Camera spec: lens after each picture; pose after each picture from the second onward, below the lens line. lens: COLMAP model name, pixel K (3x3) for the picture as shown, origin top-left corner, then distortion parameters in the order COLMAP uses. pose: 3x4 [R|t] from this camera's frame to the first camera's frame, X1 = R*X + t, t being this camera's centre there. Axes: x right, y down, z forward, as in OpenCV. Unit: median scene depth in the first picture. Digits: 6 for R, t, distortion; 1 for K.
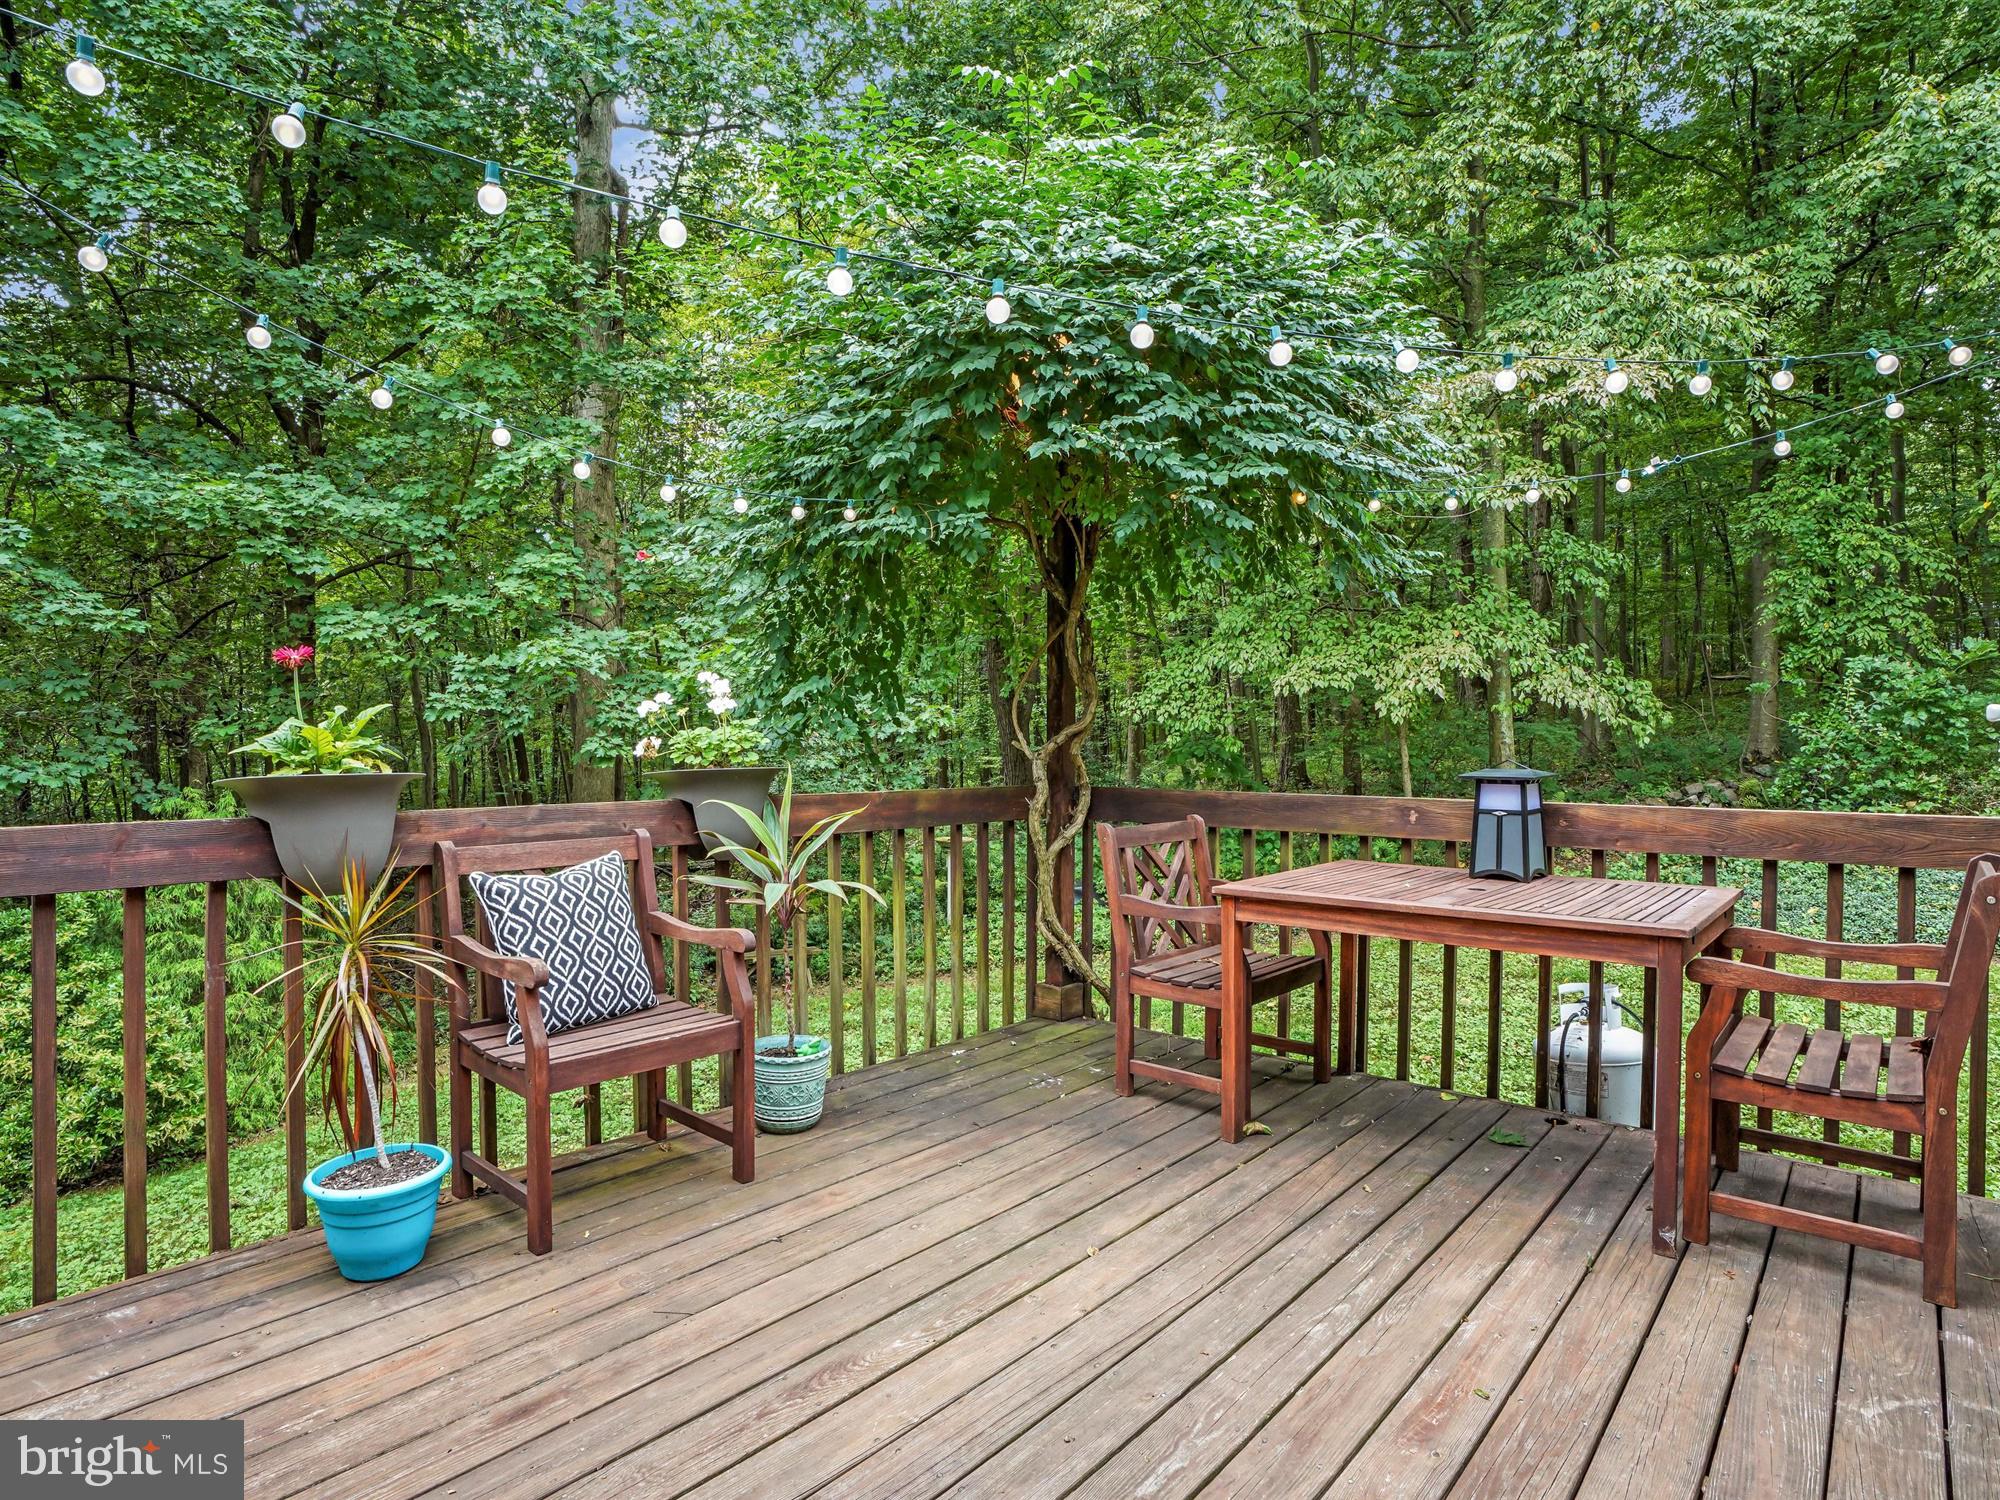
lens RADIAL K [[1045.7, 0, 1000.0], [0, 1045.7, 750.0], [0, 0, 1]] dist [-0.001470, 0.000319]
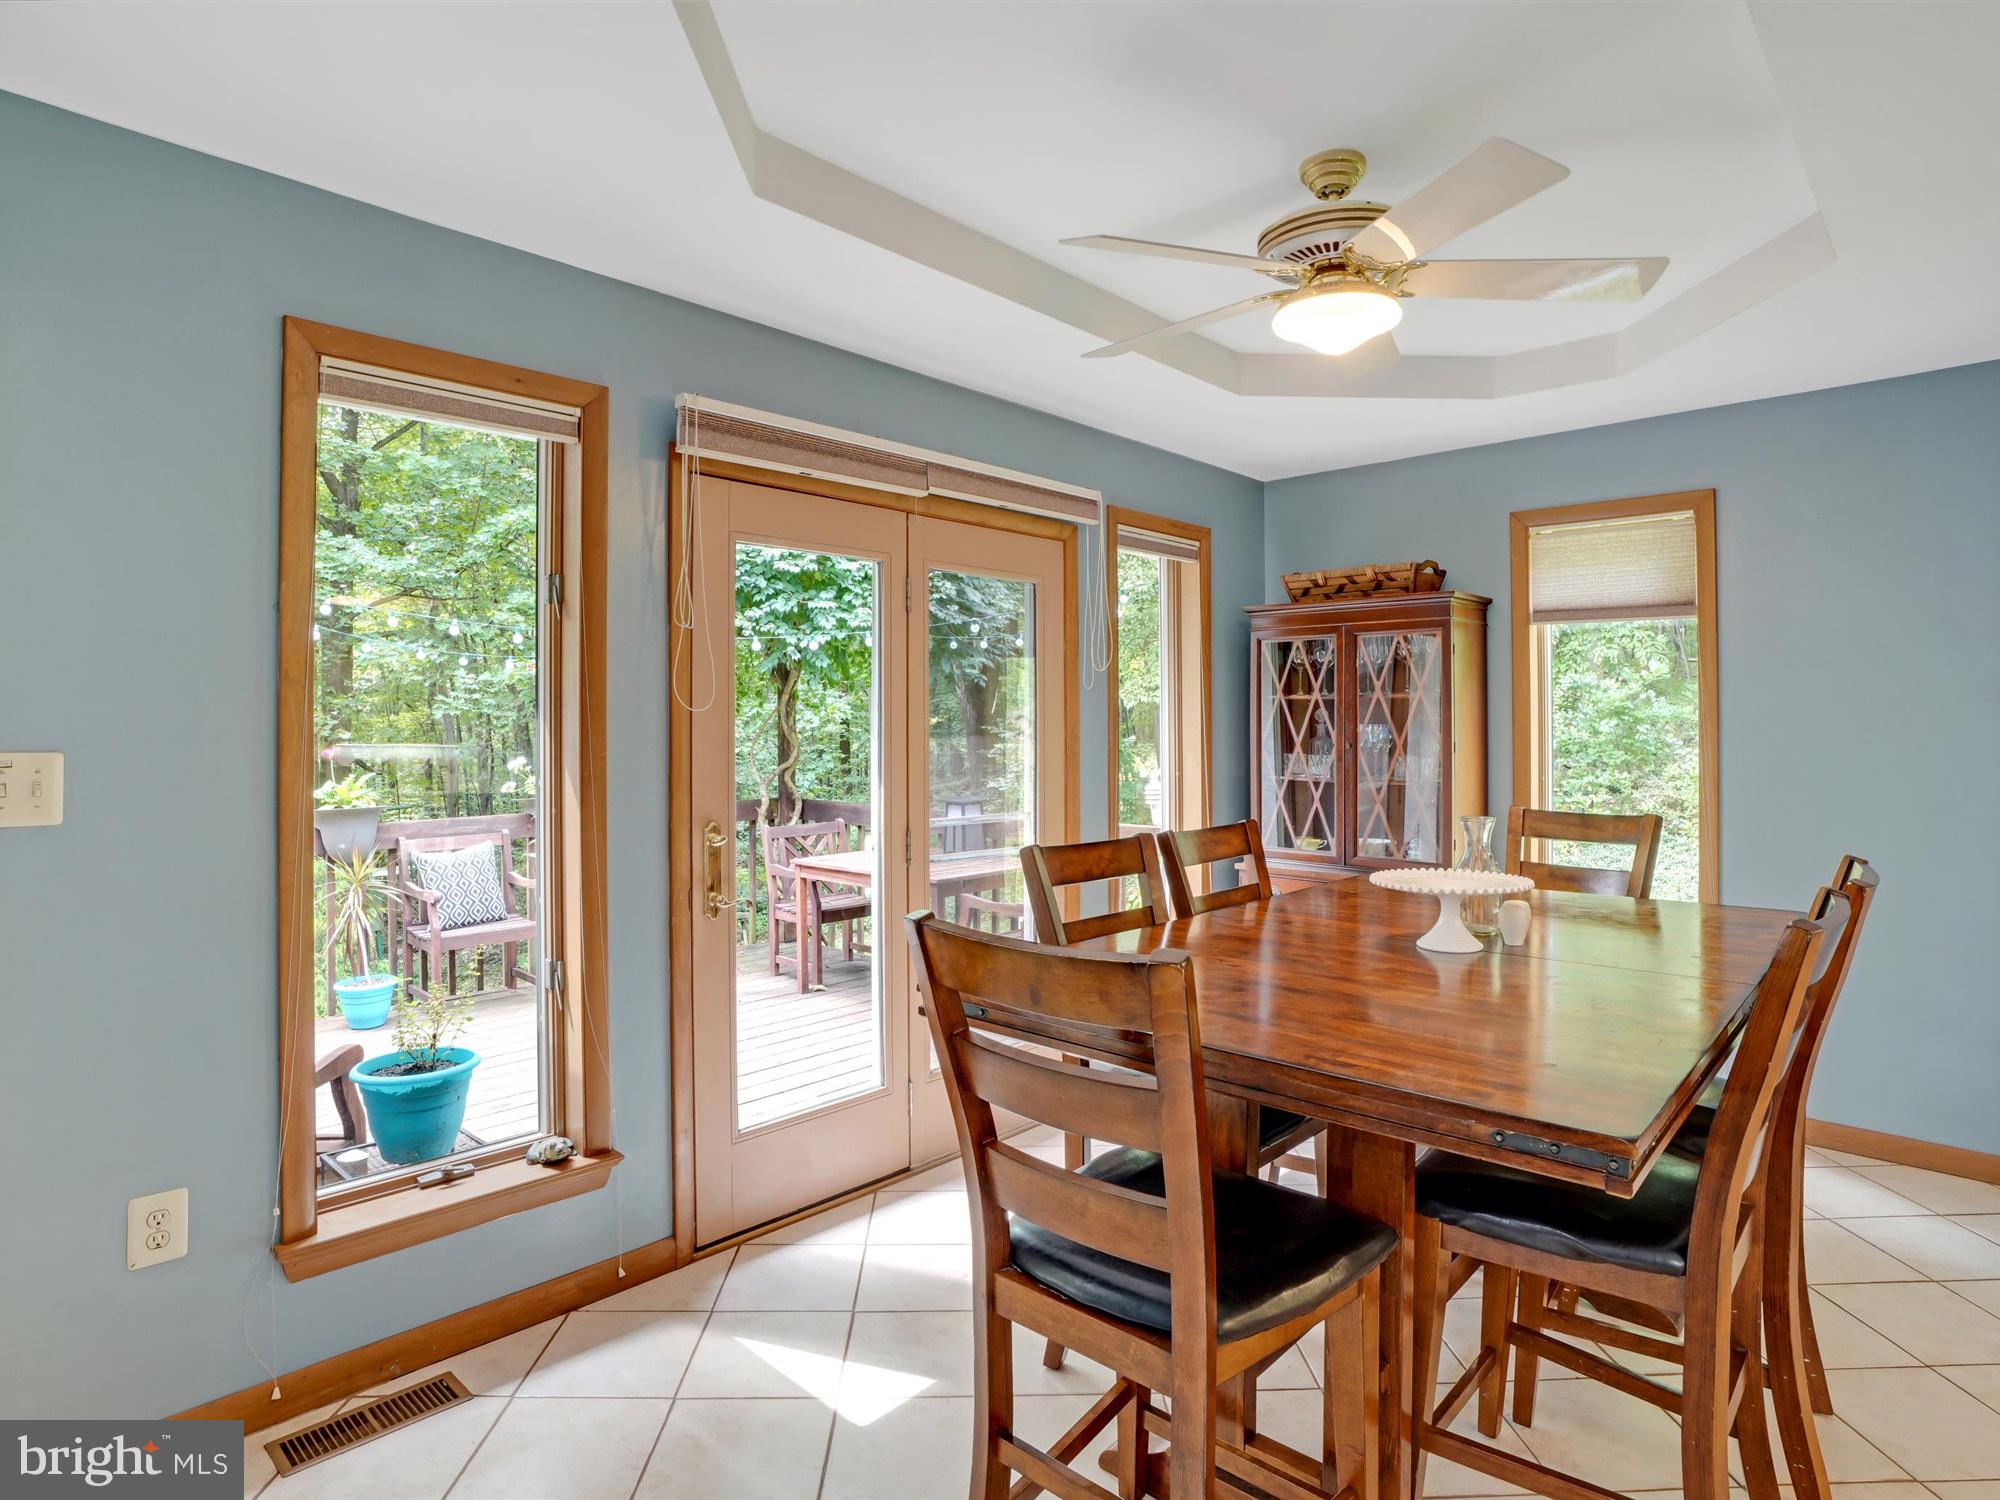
lens RADIAL K [[1287.6, 0, 1054.7], [0, 1287.6, 700.0], [0, 0, 1]] dist [0.036753, 0.001412]
pose [[0.994932, -0.002435, -0.100518, 1.019889], [0.003767, 0.999907, 0.013071, -0.212918], [0.100476, -0.013383, 0.994849, -1.436212]]
